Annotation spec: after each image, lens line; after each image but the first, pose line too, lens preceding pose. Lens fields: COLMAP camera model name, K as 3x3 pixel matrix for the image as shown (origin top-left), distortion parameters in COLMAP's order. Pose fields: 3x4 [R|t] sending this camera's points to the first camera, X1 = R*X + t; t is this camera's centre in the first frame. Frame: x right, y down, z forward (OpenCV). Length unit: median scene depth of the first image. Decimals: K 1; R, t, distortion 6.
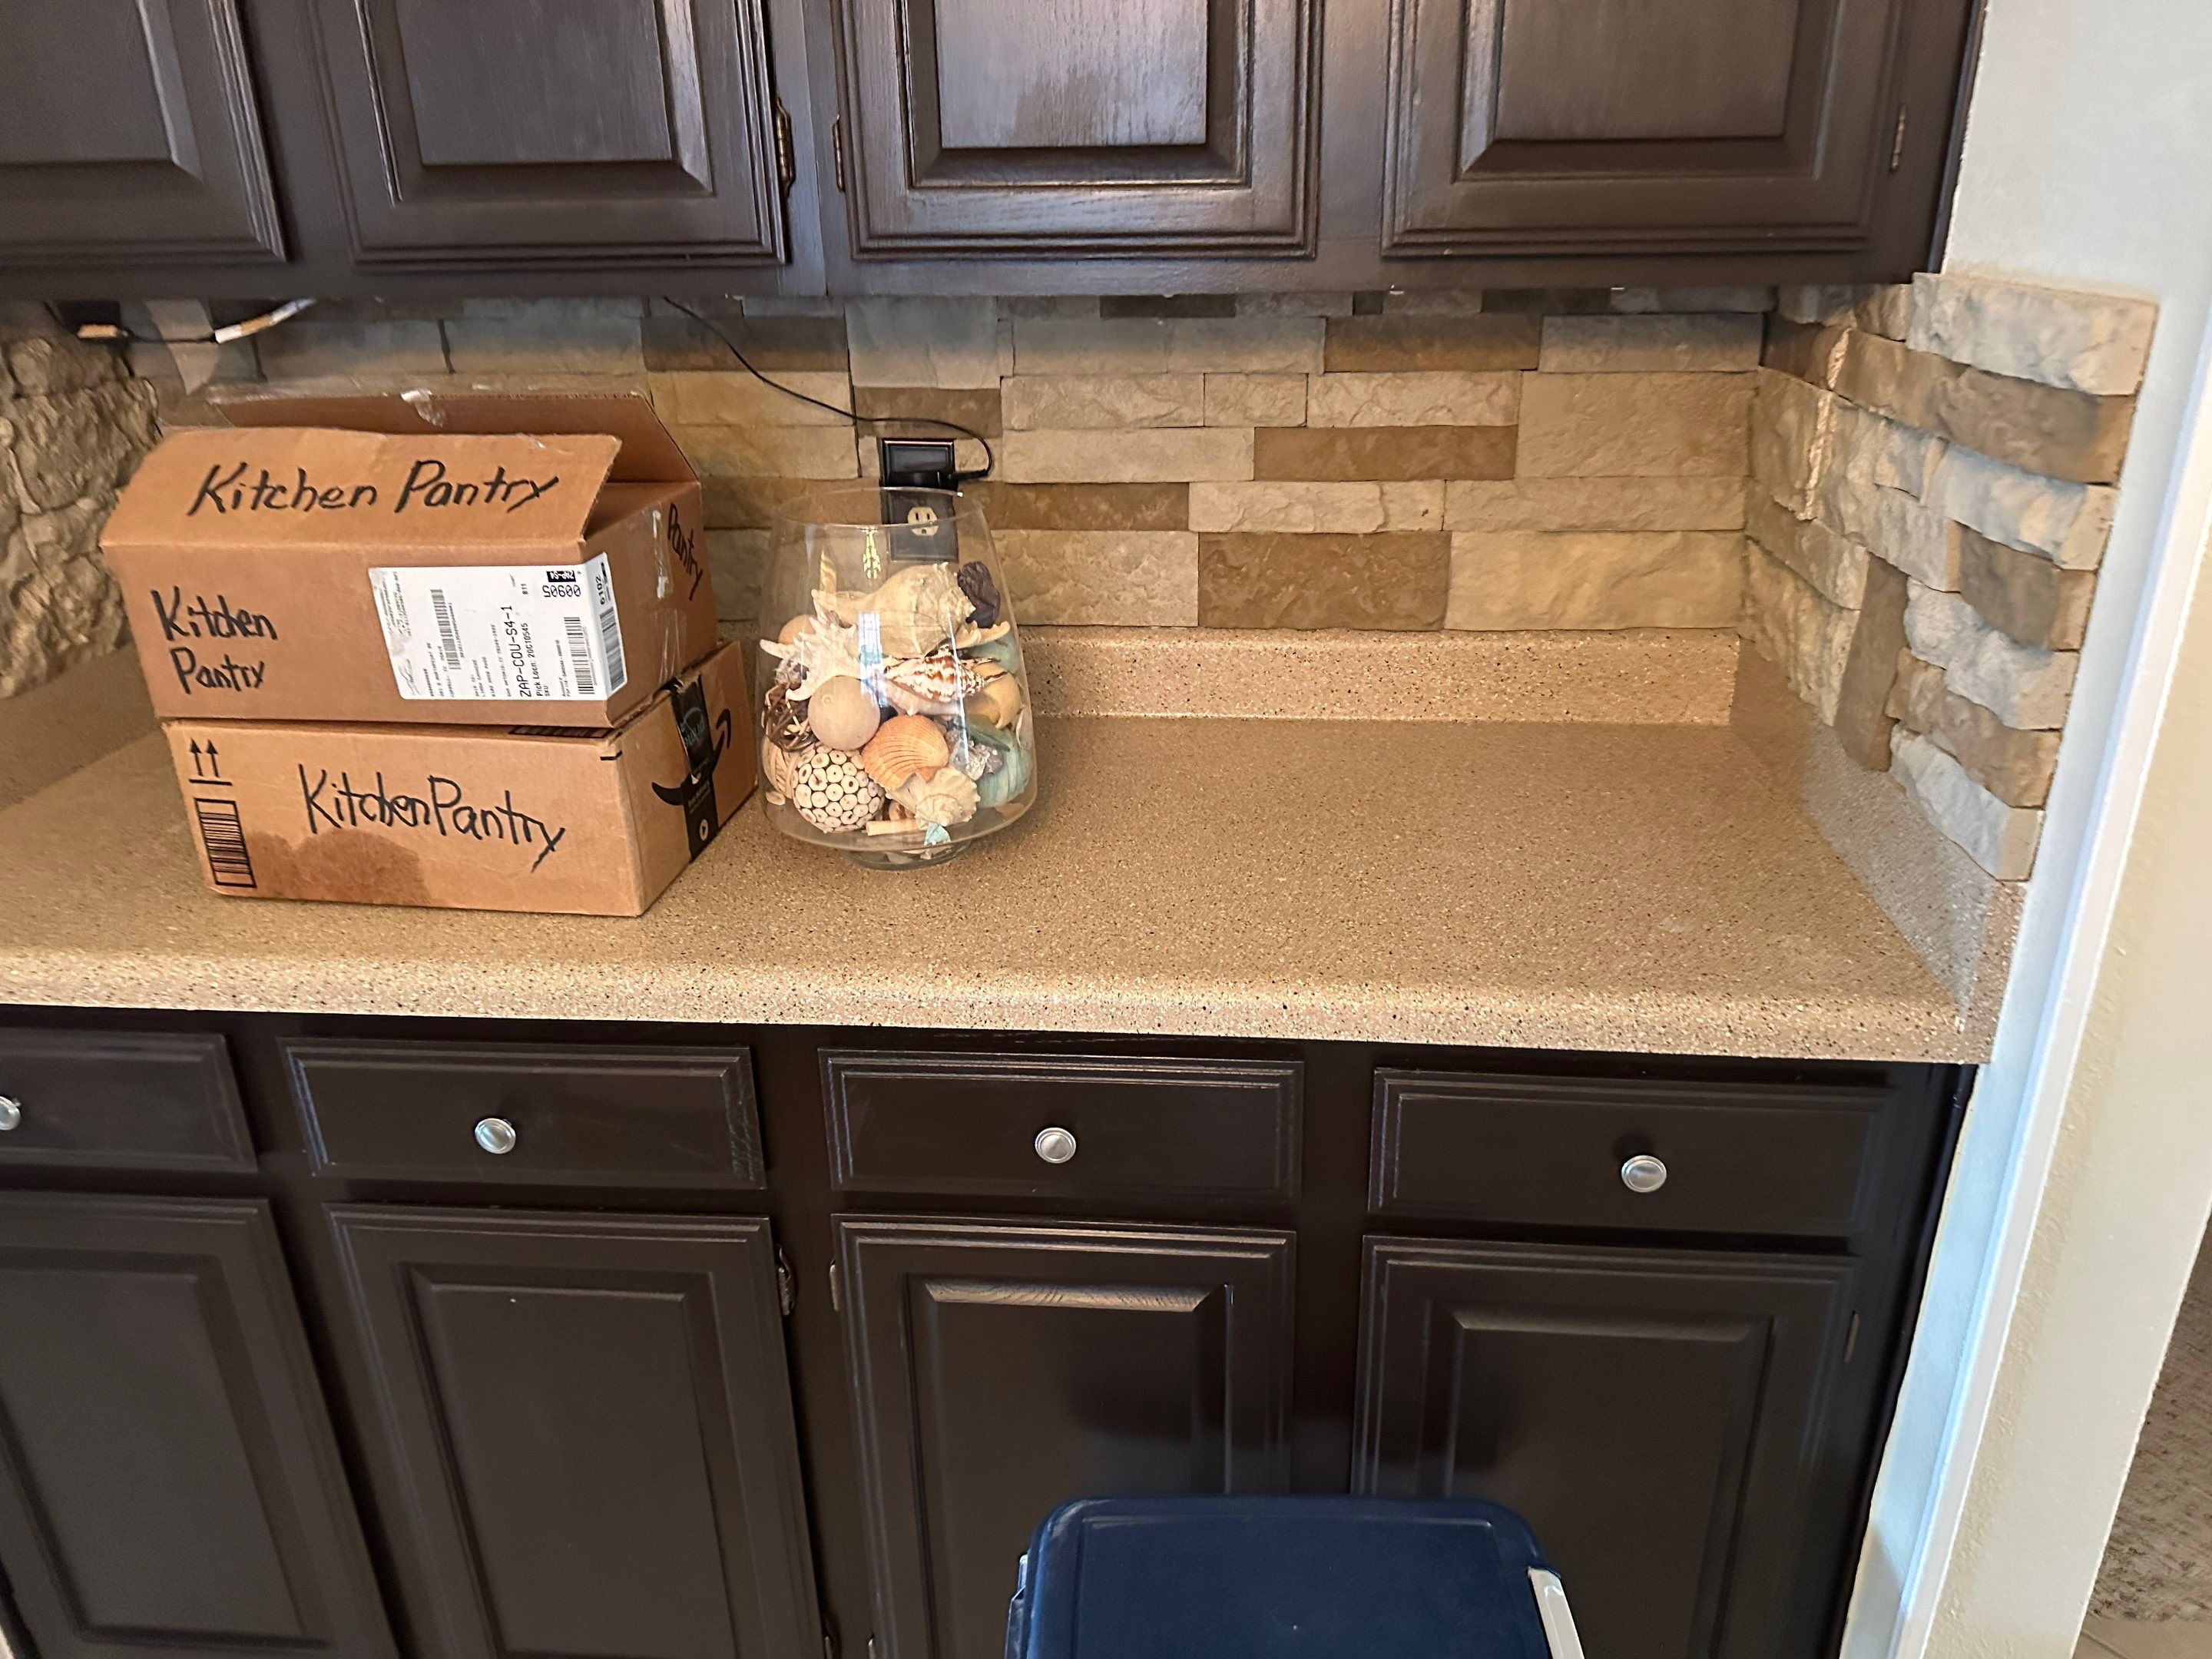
lens RADIAL K [[1550.4, 0, 1117.3], [0, 1550.4, 849.5], [0, 0, 1]] dist [0.038917, -0.052856]
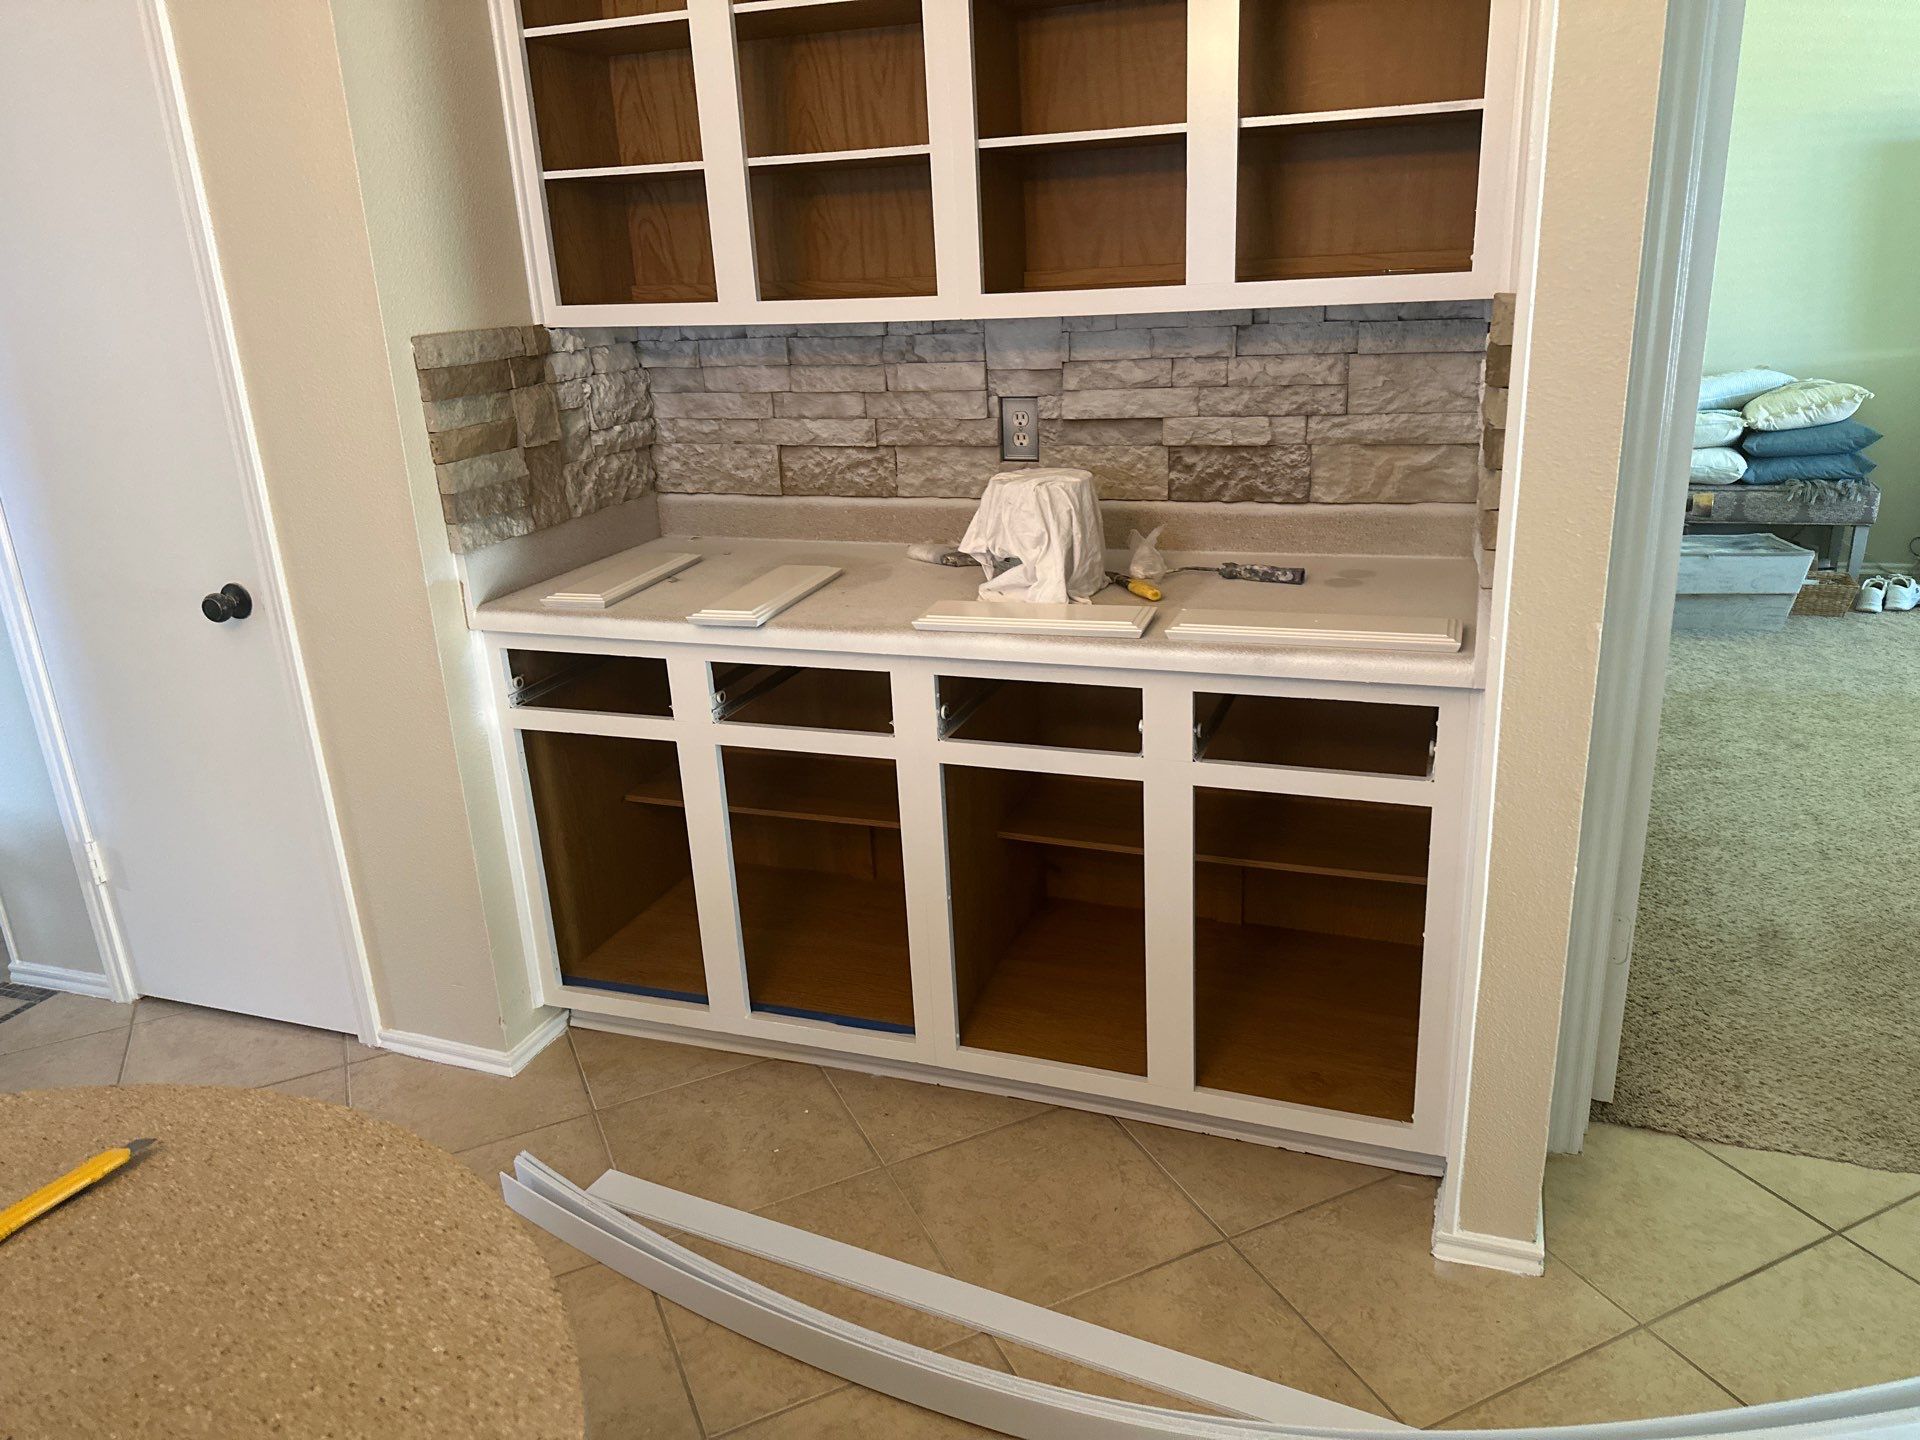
lens RADIAL K [[1345.7, 0, 969.8], [0, 1345.7, 737.3], [0, 0, 1]] dist [0.038917, -0.052856]
pose [[0.964646, 0.059746, -0.256687, 0.256119], [-0.073245, 0.996372, -0.043345, 0.221035], [0.253166, 0.060614, 0.965522, -0.555177]]
